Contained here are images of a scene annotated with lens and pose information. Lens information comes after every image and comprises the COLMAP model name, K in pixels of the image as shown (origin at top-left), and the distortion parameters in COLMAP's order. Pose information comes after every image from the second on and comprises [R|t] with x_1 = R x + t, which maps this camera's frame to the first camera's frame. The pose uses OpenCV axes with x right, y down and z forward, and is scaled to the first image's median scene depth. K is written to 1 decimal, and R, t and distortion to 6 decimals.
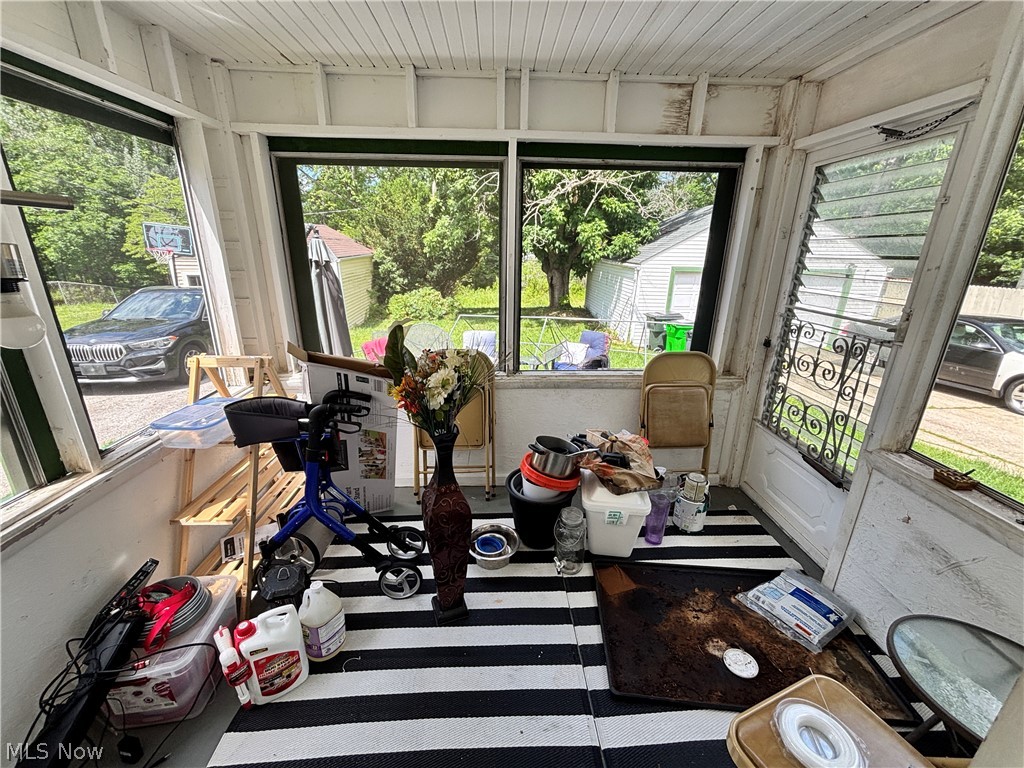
lens RADIAL K [[416.6, 0, 512.0], [0, 416.6, 377.0], [0, 0, 1]] dist [-0.002140, 0.001224]
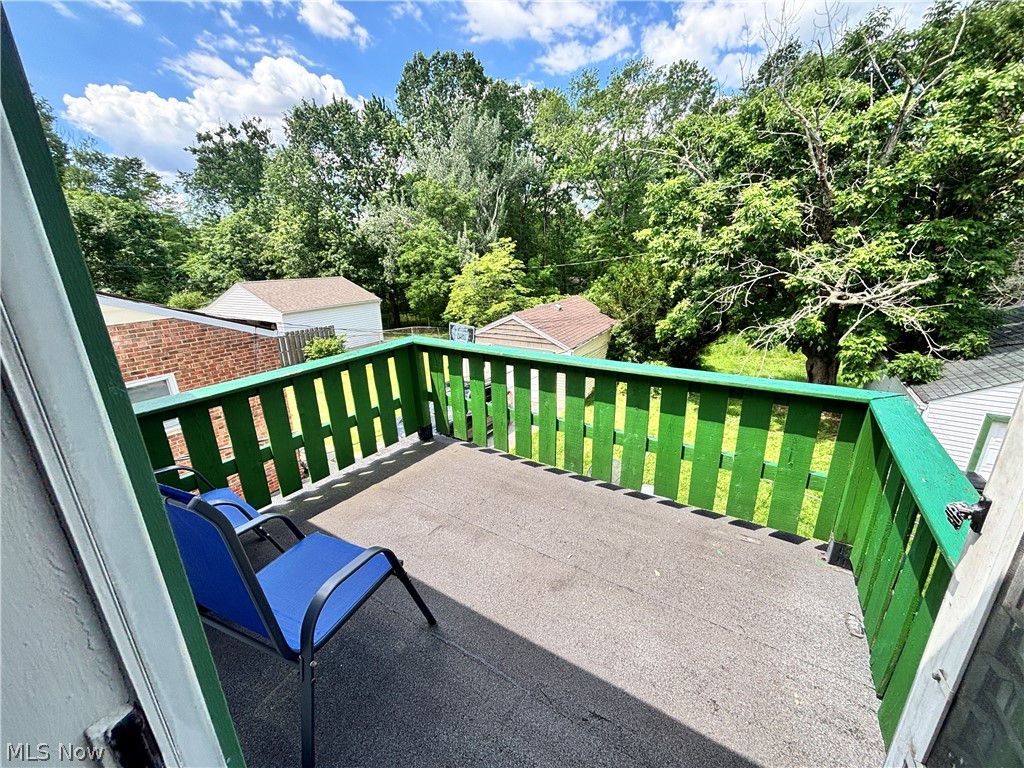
lens RADIAL K [[416.6, 0, 512.3], [0, 416.6, 381.4], [0, 0, 1]] dist [-0.002140, 0.001224]
pose [[0.814679, 0.168202, -0.554984, 0.081300], [-0.155604, 0.985321, 0.070211, -0.189658], [0.558647, 0.029158, 0.828893, -0.044885]]
